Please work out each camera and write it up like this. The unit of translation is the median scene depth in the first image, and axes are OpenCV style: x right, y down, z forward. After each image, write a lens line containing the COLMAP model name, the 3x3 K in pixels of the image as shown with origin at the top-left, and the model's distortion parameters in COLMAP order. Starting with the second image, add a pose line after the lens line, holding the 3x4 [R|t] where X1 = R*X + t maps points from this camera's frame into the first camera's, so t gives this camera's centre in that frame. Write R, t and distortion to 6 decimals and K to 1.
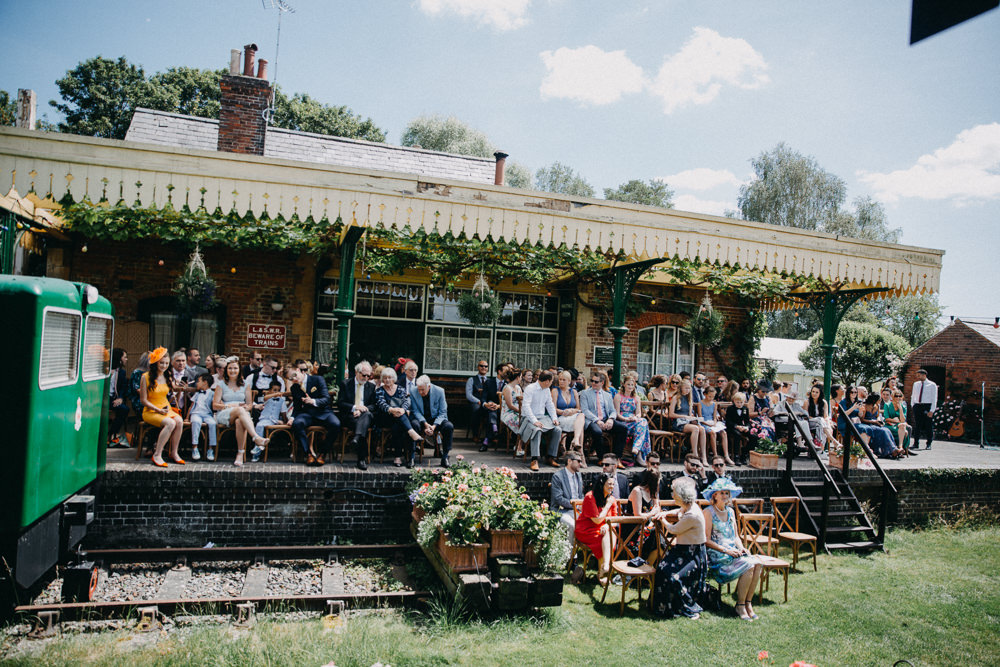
lens RADIAL K [[679.6, 0, 503.9], [0, 679.6, 334.9], [0, 0, 1]] dist [-0.111147, 0.086797]
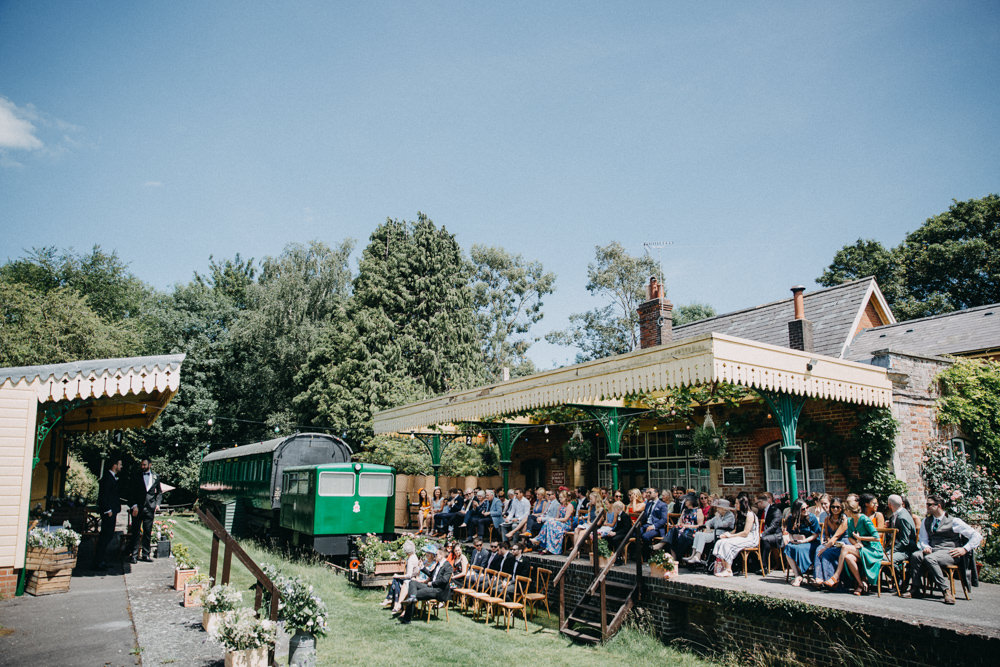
lens RADIAL K [[679.6, 0, 503.9], [0, 679.6, 334.9], [0, 0, 1]] dist [-0.111147, 0.086797]
pose [[0.219355, -0.259703, -0.940445, 1.308144], [0.033502, 0.965358, -0.258768, 0.089926], [0.975070, 0.025255, 0.220457, 0.477225]]
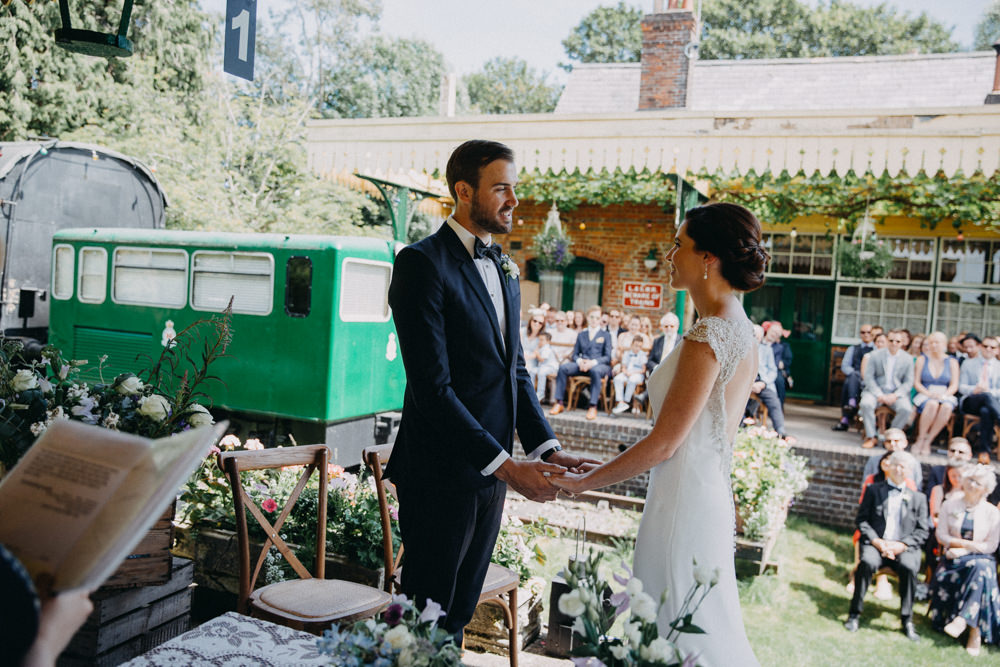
lens RADIAL K [[867.5, 0, 502.5], [0, 867.5, 334.7], [0, 0, 1]] dist [-0.053898, 0.108616]
pose [[0.756118, 0.025997, -0.653918, 0.296302], [-0.010423, 0.999562, 0.027686, 0.025490], [0.654352, -0.014118, 0.756058, -0.052451]]
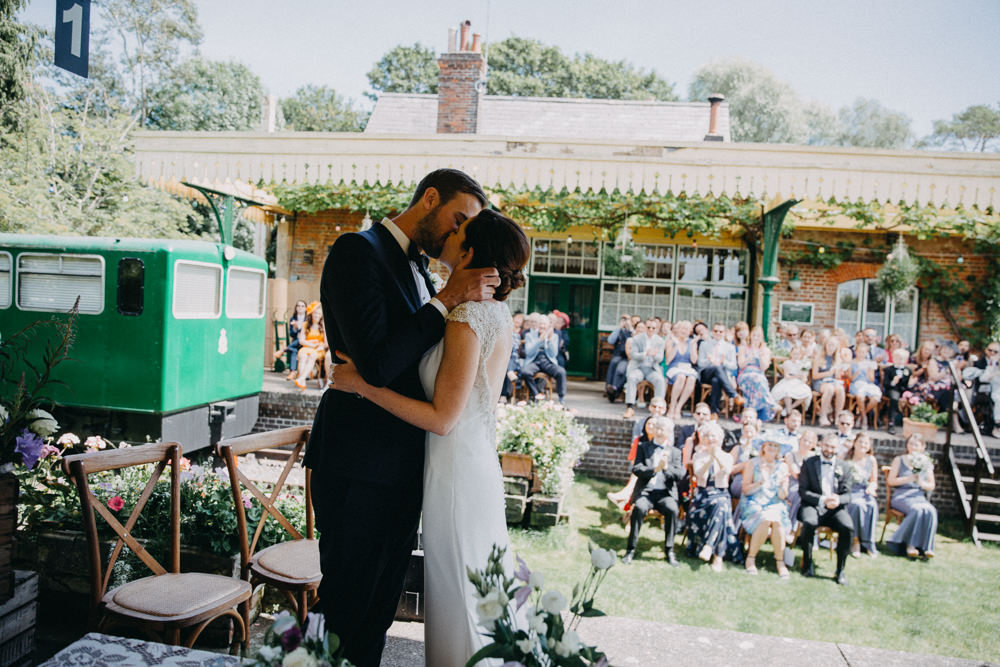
lens RADIAL K [[737.3, 0, 502.9], [0, 737.3, 336.5], [0, 0, 1]] dist [-0.096460, 0.101033]
pose [[0.894647, 0.016810, -0.446458, 0.274141], [0.001554, 0.999169, 0.040733, 0.025366], [0.446771, -0.037136, 0.893877, -0.043356]]
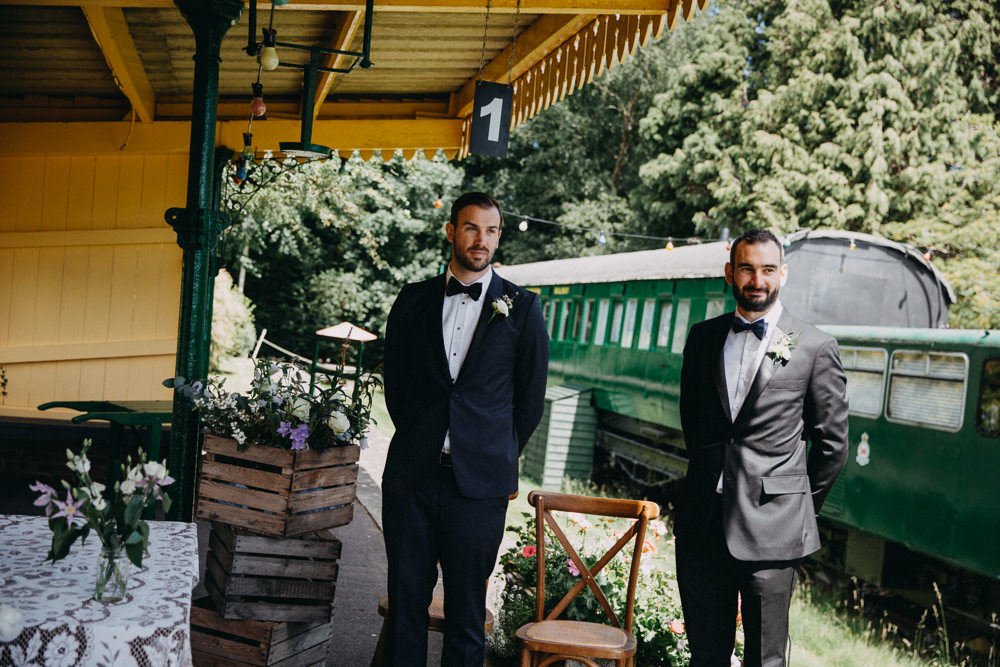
lens RADIAL K [[1153.0, 0, 500.0], [0, 1153.0, 333.5], [0, 0, 1]] dist [0.079484, 0.011250]
pose [[-0.067828, -0.063475, -0.995676, 0.460645], [-0.096952, 0.993670, -0.056743, 0.040191], [0.992975, 0.092684, -0.073552, 0.130955]]
